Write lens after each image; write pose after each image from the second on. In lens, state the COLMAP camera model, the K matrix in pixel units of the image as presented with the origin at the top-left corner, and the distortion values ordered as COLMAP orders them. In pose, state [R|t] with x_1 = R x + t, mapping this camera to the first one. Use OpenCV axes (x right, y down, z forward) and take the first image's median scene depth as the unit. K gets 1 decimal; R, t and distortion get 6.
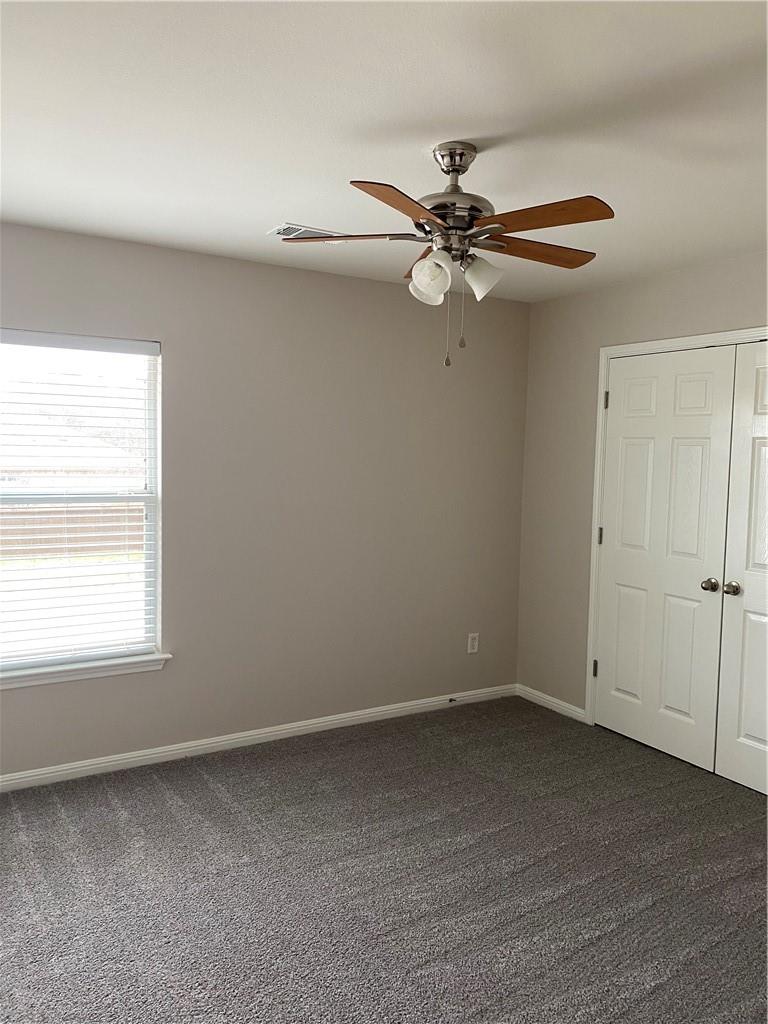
lens RADIAL K [[760.8, 0, 349.6], [0, 760.8, 508.7], [0, 0, 1]] dist [-0.001204, -0.002892]
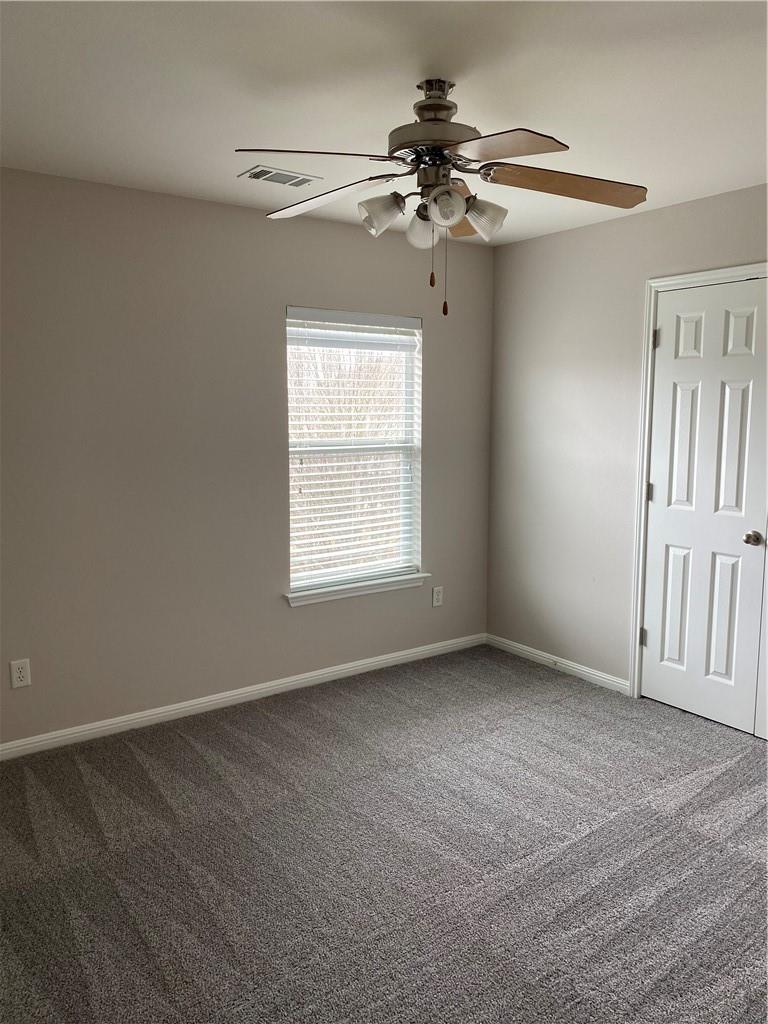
lens RADIAL K [[784.5, 0, 384.0], [0, 784.5, 512.0], [0, 0, 1]] dist [0.012035, 0.000496]
pose [[0.994081, -0.029849, 0.104465, -0.400734], [0.023346, 0.997745, 0.062924, 0.009607], [-0.106108, -0.060113, 0.992536, -0.233109]]
